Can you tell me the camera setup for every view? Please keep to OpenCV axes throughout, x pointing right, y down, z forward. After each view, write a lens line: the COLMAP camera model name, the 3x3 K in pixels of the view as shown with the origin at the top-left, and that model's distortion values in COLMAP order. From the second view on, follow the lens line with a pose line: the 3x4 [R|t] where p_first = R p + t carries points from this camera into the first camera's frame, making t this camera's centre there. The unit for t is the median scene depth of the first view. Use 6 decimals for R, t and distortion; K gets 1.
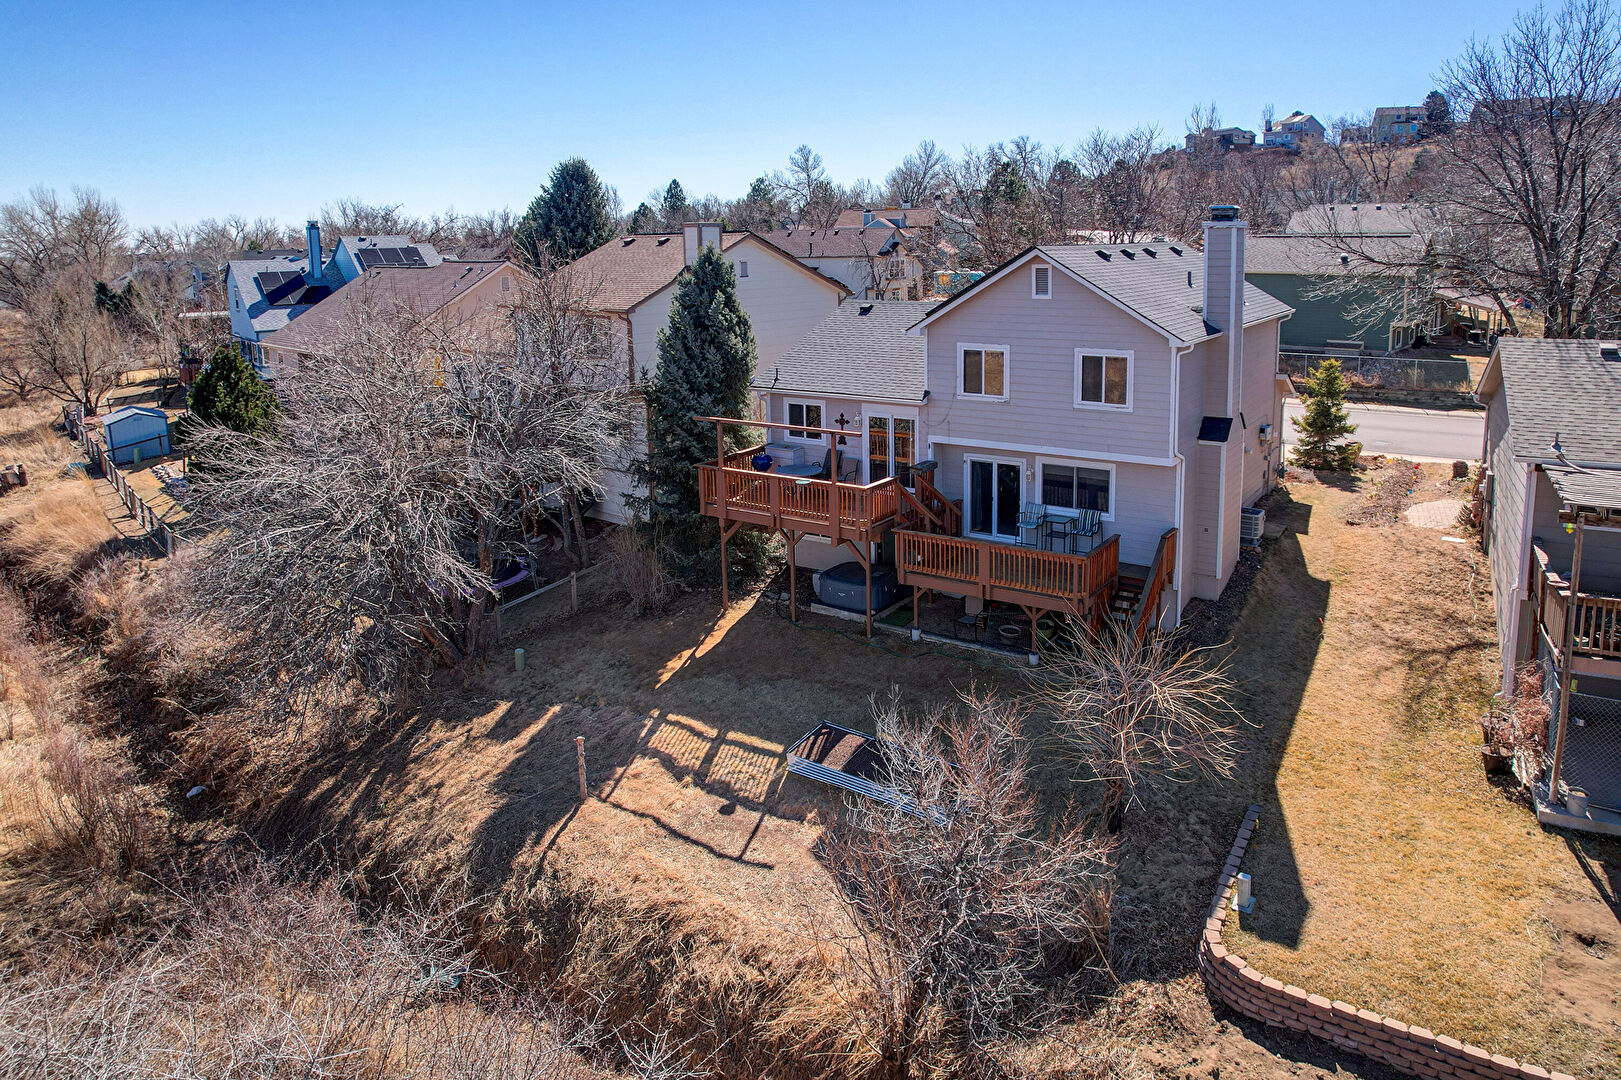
lens RADIAL K [[1060.1, 0, 821.3], [0, 1060.1, 521.3], [0, 0, 1]] dist [-0.089807, 0.083405]
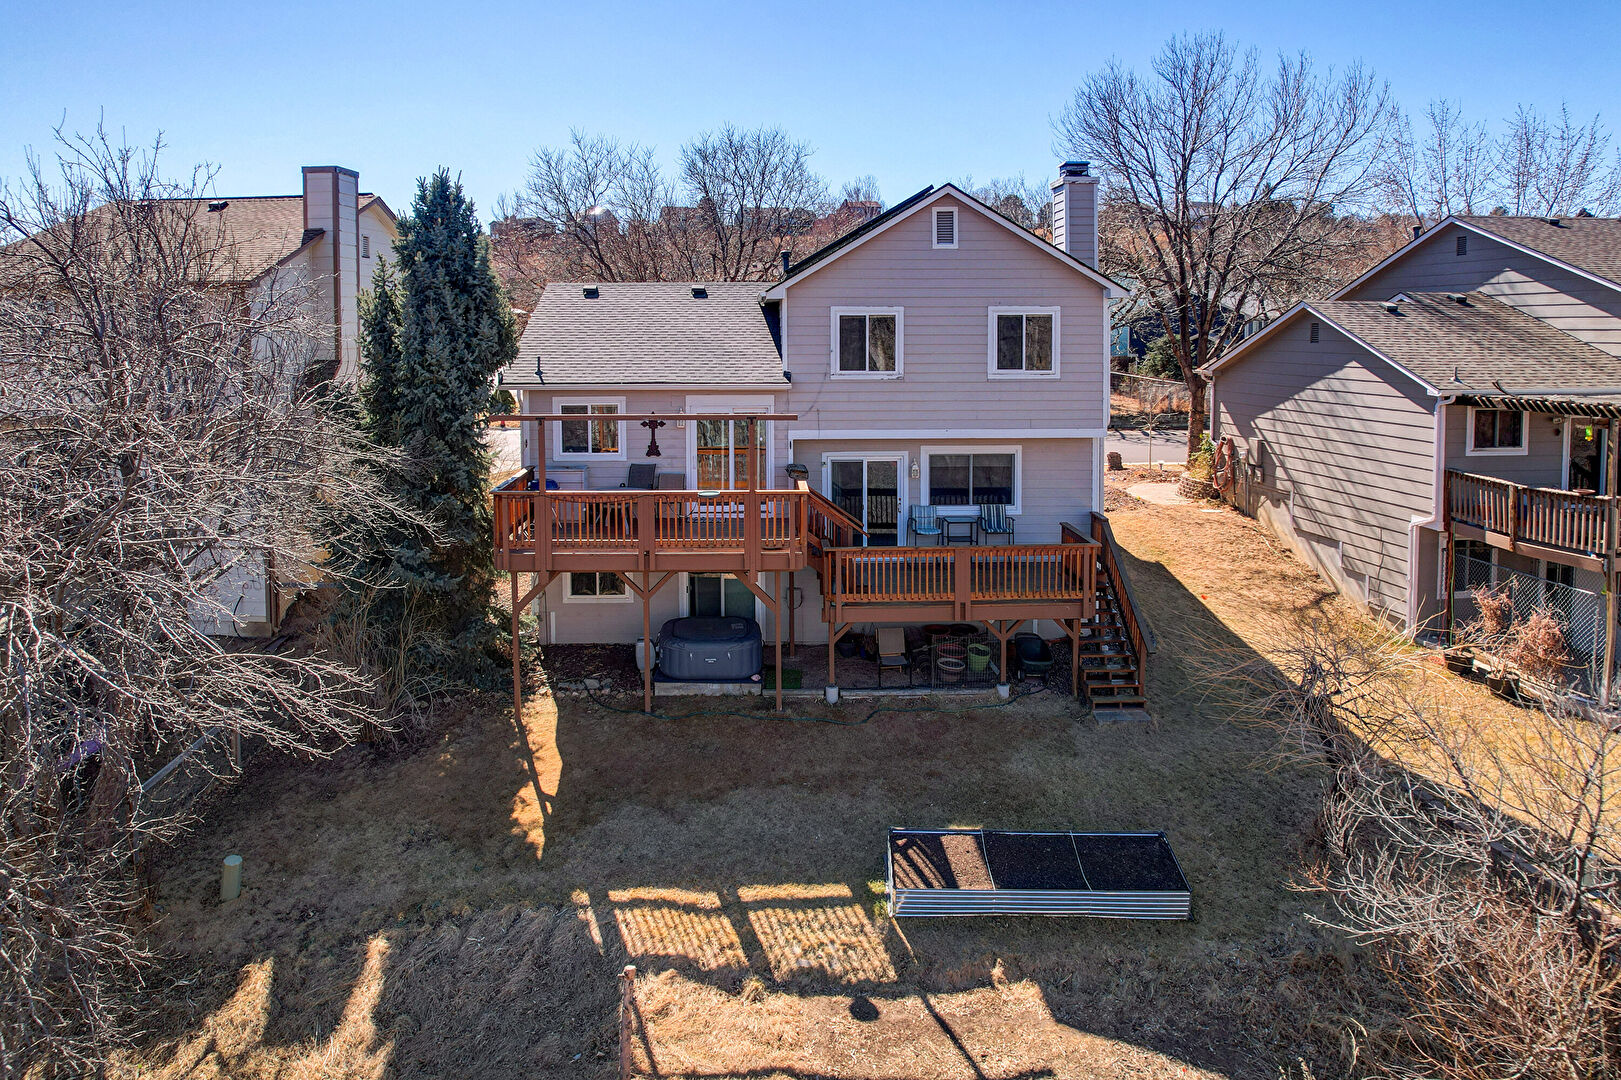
lens RADIAL K [[1098.6, 0, 810.2], [0, 1098.6, 439.1], [0, 0, 1]] dist [-0.056030, 0.028346]
pose [[0.812257, -0.045939, 0.581488, -0.381881], [0.136739, 0.984111, -0.113258, 0.017998], [-0.567045, 0.171507, 0.805633, 0.393941]]
